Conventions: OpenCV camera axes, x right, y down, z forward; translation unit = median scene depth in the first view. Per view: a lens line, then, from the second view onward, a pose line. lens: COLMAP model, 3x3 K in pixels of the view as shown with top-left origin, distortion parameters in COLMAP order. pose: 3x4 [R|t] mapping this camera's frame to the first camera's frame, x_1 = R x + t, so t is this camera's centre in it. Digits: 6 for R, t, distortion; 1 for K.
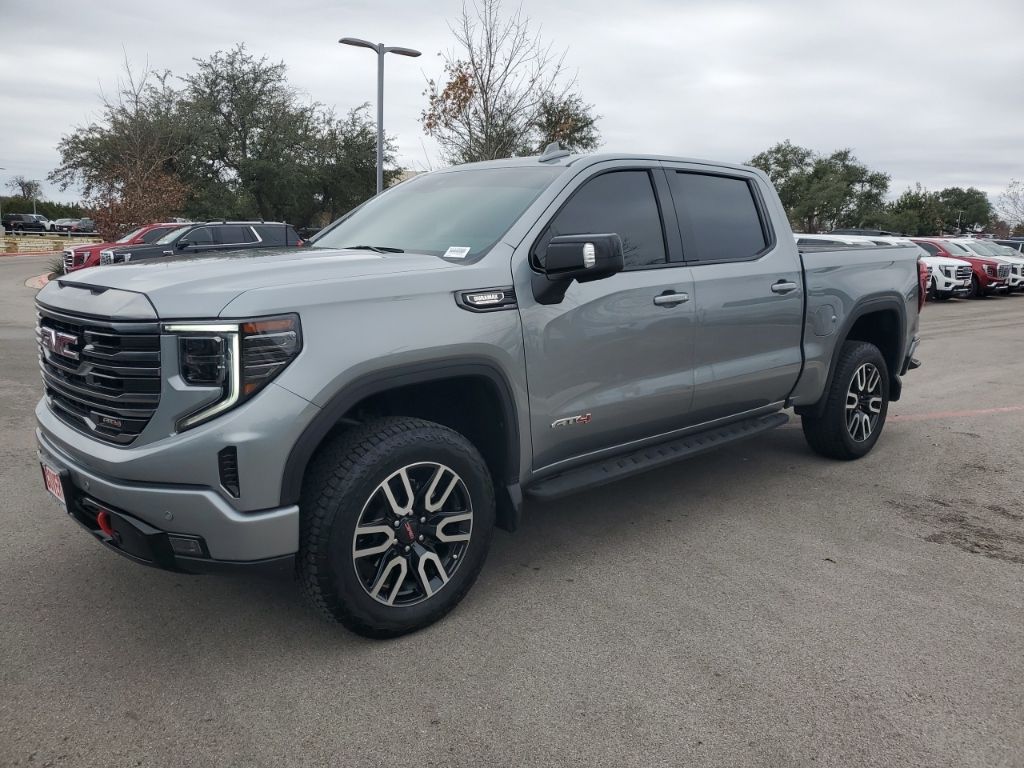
lens RADIAL K [[795.4, 0, 512.0], [0, 795.4, 384.0], [0, 0, 1]] dist [0.022310, -0.003986]
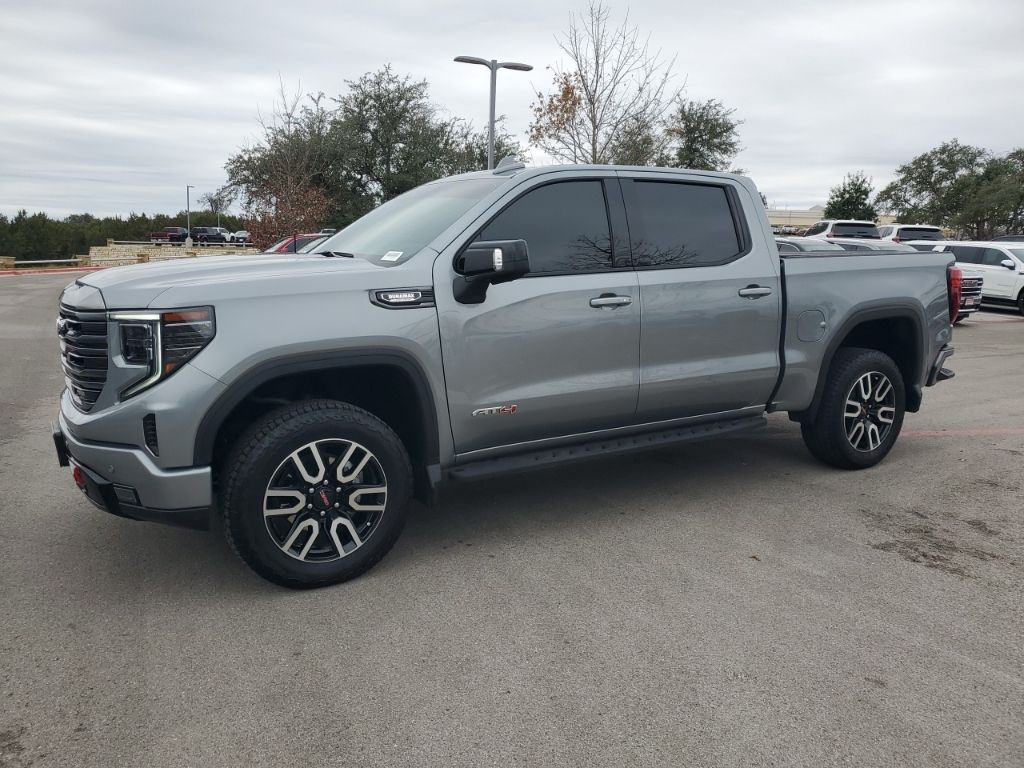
lens RADIAL K [[796.3, 0, 507.3], [0, 796.3, 390.1], [0, 0, 1]] dist [0.013836, 0.007025]
pose [[0.981081, 0.031352, -0.191042, 0.227112], [-0.032015, 0.999487, -0.000380, 0.013555], [0.190932, 0.006489, 0.981582, -0.053223]]
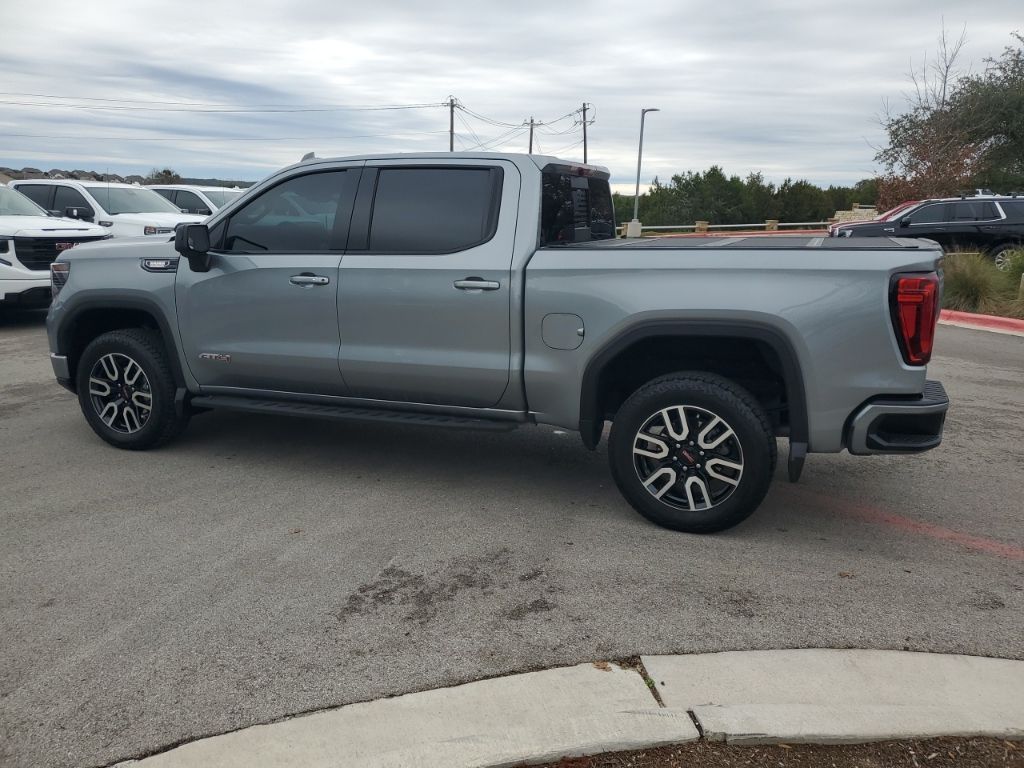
lens RADIAL K [[795.4, 0, 512.0], [0, 795.4, 384.0], [0, 0, 1]] dist [0.022310, -0.003986]
pose [[0.441522, 0.189861, -0.876933, 1.181684], [-0.161915, 0.978170, 0.130258, -0.133187], [0.882520, 0.084477, 0.462625, 0.614146]]
